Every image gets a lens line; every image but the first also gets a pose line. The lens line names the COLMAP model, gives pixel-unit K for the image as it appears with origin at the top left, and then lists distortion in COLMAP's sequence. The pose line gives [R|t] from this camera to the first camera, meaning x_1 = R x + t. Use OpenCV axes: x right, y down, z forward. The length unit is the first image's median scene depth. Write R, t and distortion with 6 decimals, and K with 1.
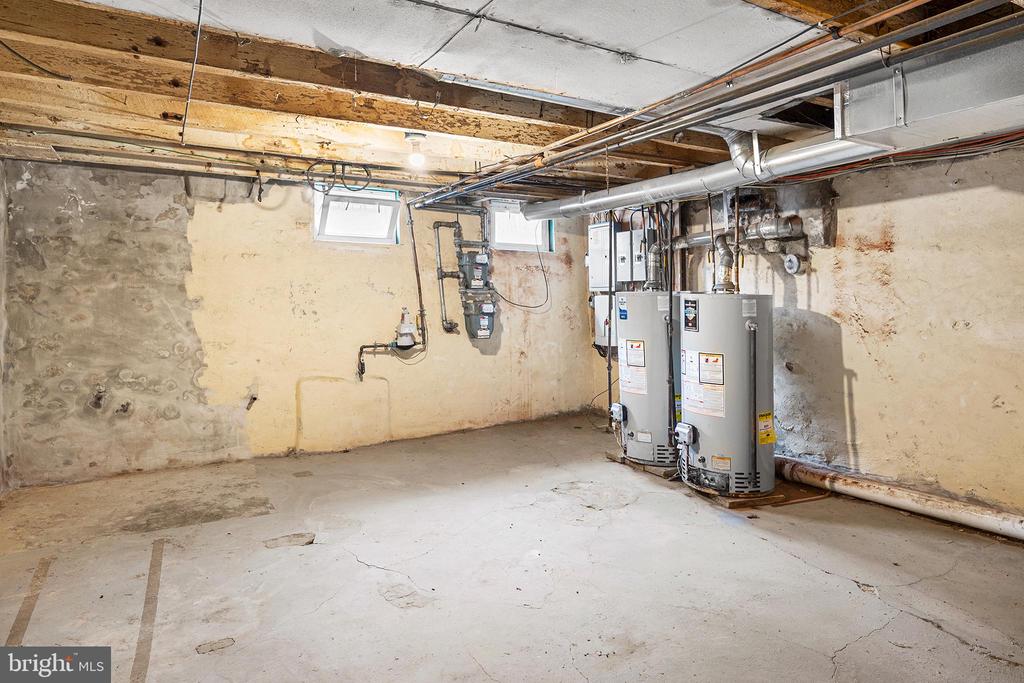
lens RADIAL K [[596.6, 0, 517.4], [0, 596.6, 310.3], [0, 0, 1]] dist [-0.002270, 0.001930]
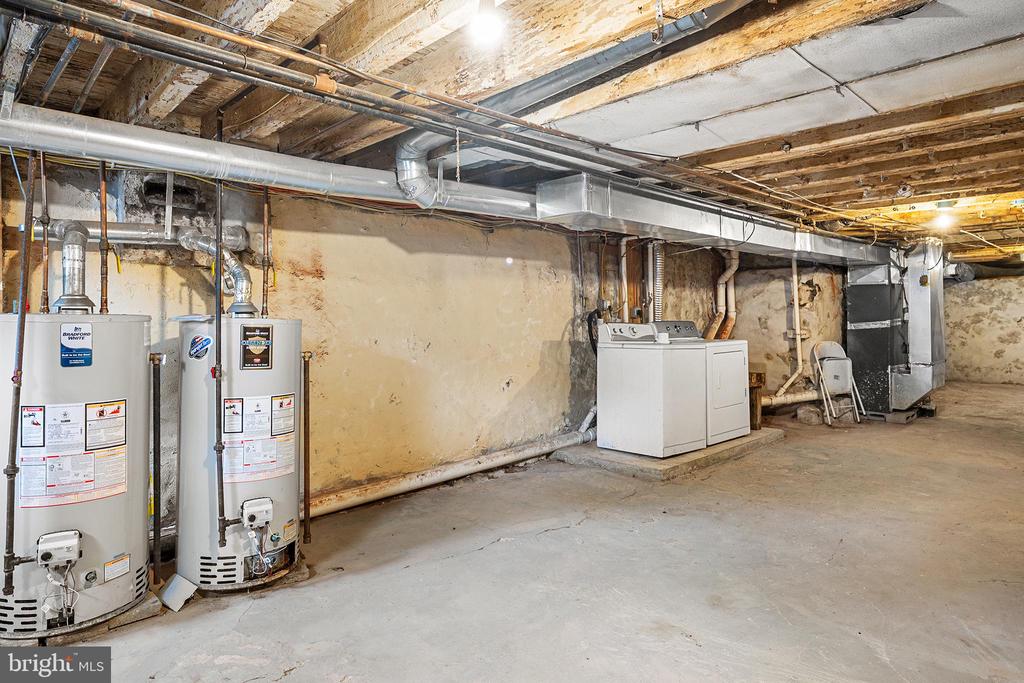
lens RADIAL K [[596.6, 0, 517.4], [0, 596.6, 310.3], [0, 0, 1]] dist [-0.002270, 0.001930]
pose [[-0.211438, 0.011035, 0.977329, -0.499187], [0.026163, 0.999642, -0.005627, -0.025443], [-0.977041, 0.024380, -0.211651, 0.859266]]
